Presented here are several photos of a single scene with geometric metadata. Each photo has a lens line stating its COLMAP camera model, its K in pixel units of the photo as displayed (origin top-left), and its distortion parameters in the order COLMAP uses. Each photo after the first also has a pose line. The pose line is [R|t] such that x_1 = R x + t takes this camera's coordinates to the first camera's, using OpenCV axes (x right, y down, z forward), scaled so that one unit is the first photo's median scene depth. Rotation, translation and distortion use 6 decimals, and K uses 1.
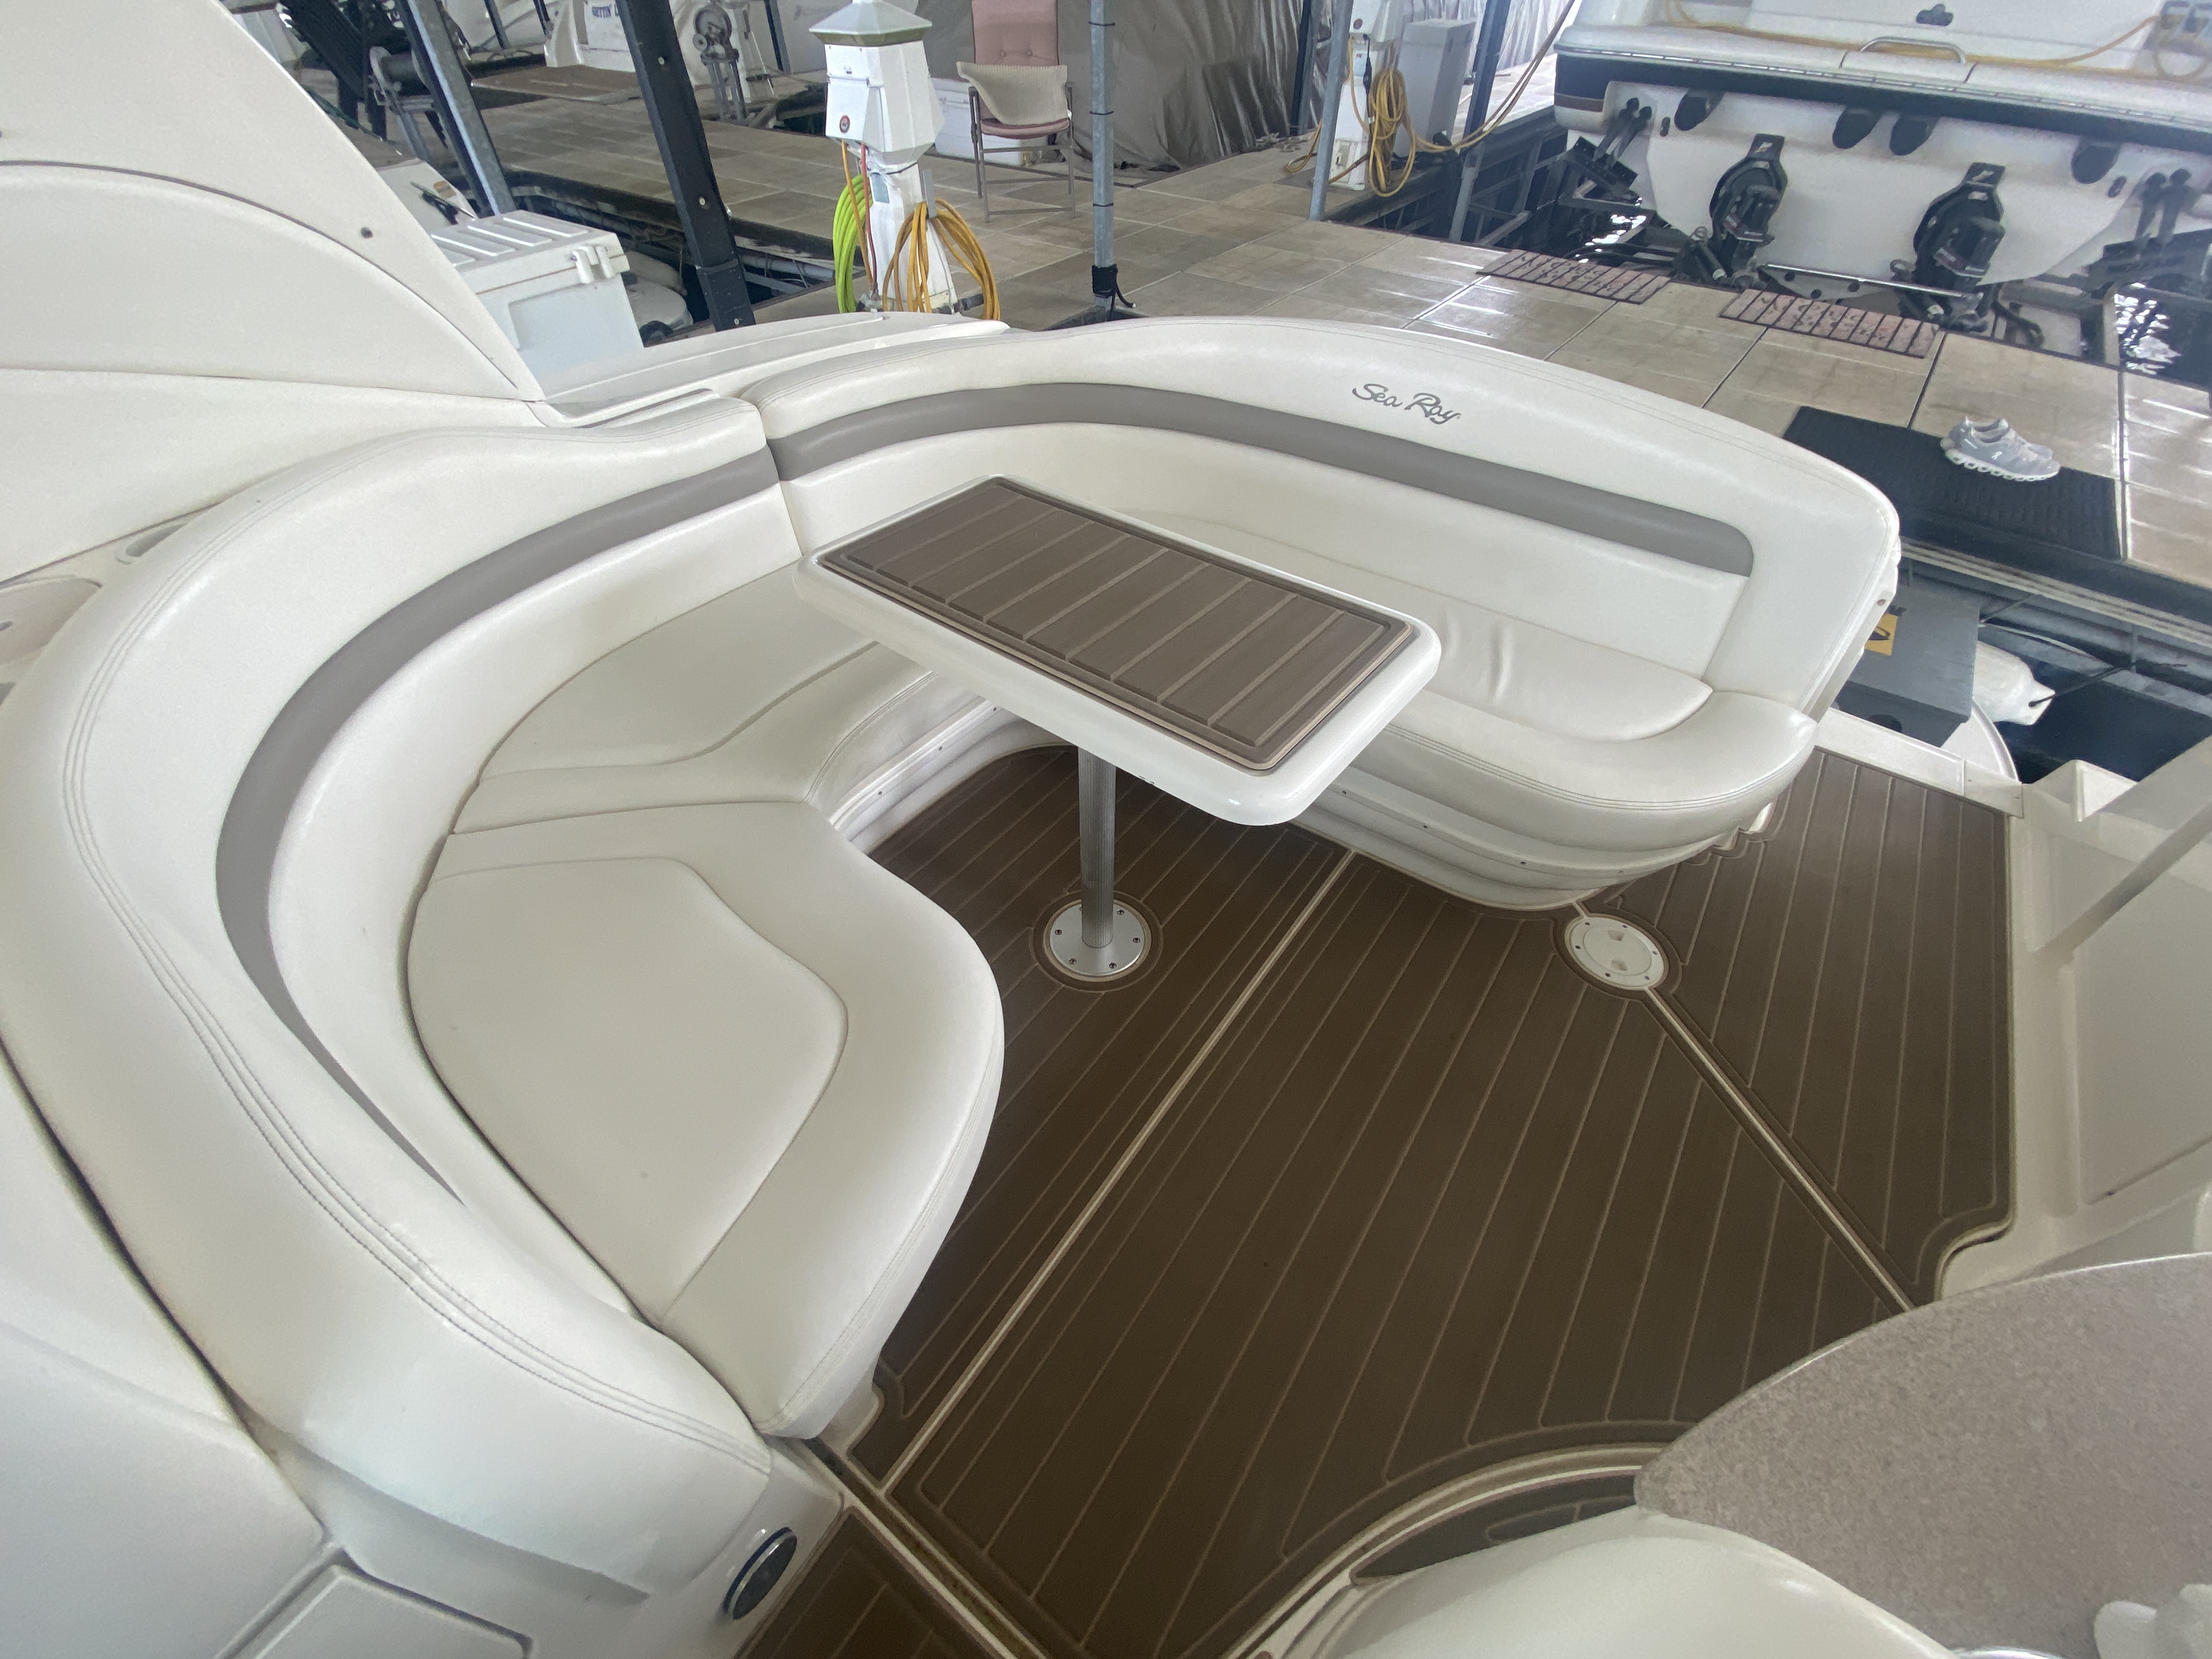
lens RADIAL K [[872.6, 0, 1134.3], [0, 872.6, 827.4], [0, 0, 1]] dist [0.015200, -0.015999]
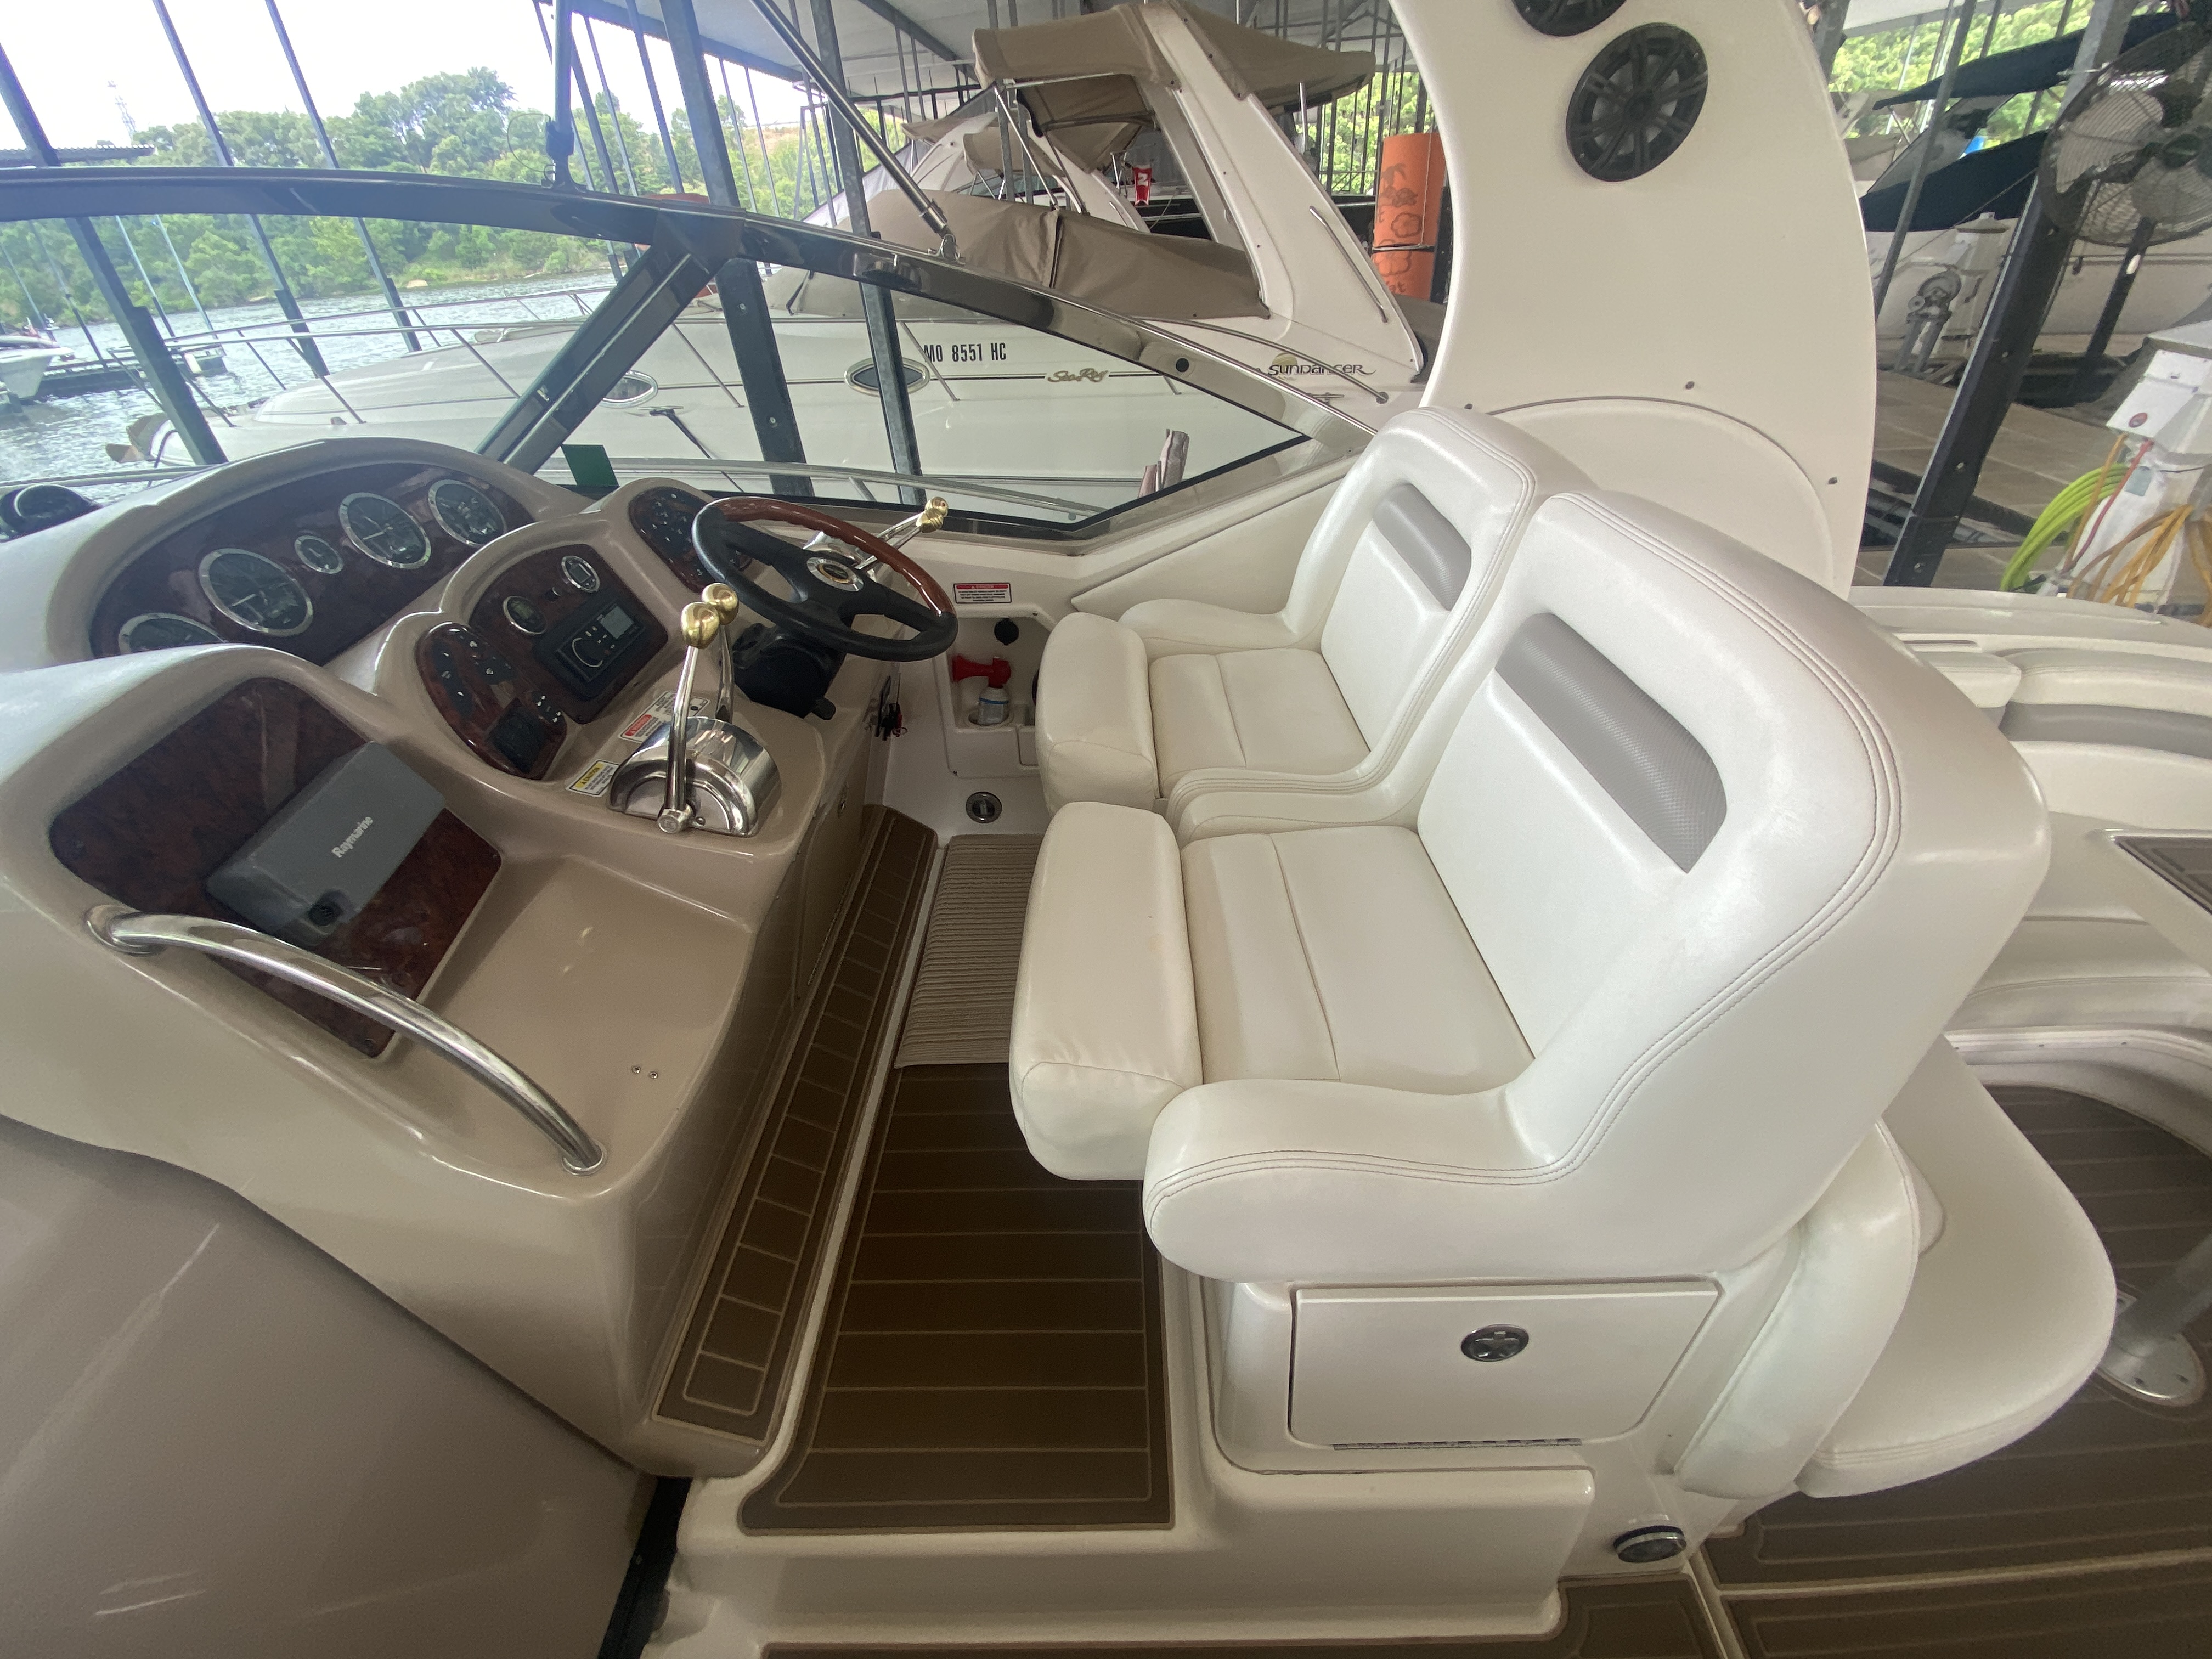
lens RADIAL K [[872.6, 0, 1134.3], [0, 872.6, 827.4], [0, 0, 1]] dist [0.015200, -0.015999]
pose [[0.588141, 0.450452, -0.671702, -0.233082], [-0.556005, 0.828338, 0.068657, 0.169019], [0.587323, 0.333090, 0.737633, -0.290735]]
